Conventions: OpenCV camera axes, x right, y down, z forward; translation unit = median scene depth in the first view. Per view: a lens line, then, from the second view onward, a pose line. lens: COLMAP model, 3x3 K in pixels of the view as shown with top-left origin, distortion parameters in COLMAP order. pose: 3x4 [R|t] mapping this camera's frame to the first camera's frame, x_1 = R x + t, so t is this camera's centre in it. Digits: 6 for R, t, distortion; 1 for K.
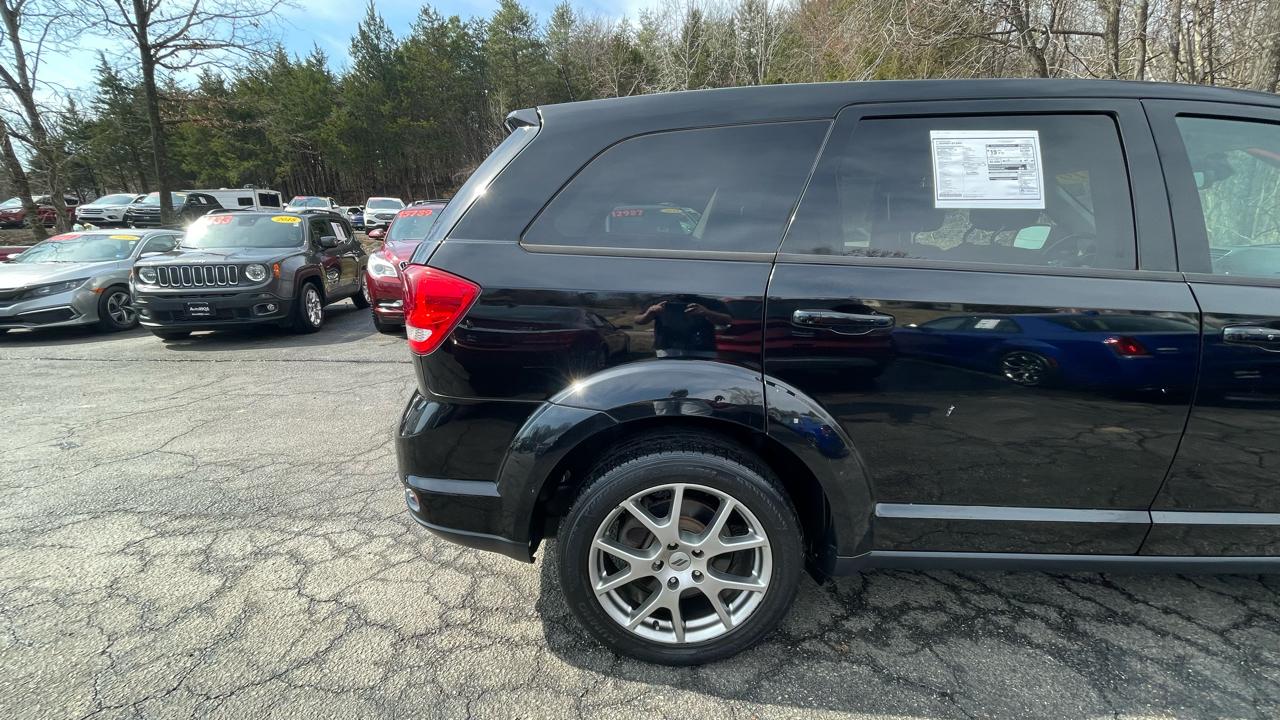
lens RADIAL K [[516.1, 0, 640.0], [0, 516.1, 360.0], [0, 0, 1]] dist [-0.000411, -0.000616]
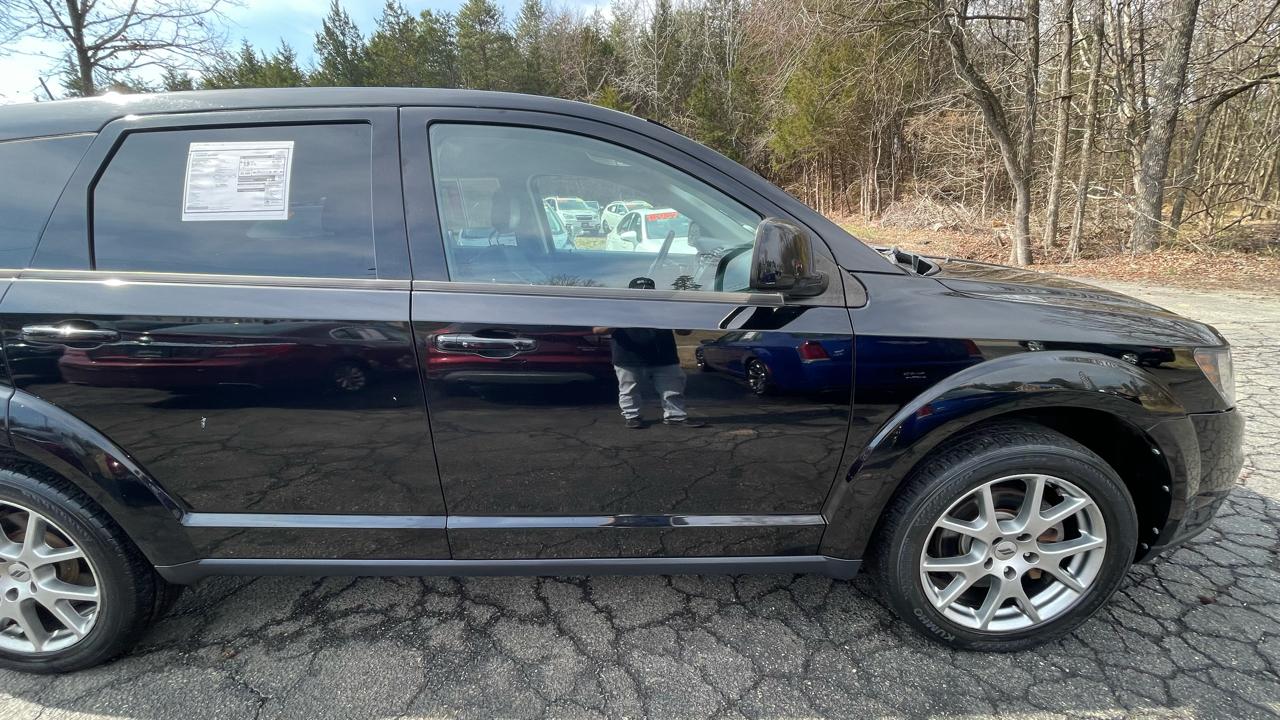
lens RADIAL K [[516.1, 0, 640.0], [0, 516.1, 360.0], [0, 0, 1]] dist [-0.000411, -0.000616]
pose [[0.999816, -0.019183, 0.000641, 0.101872], [0.019172, 0.999723, 0.013668, -0.001447], [-0.000903, -0.013653, 0.999906, -0.000577]]
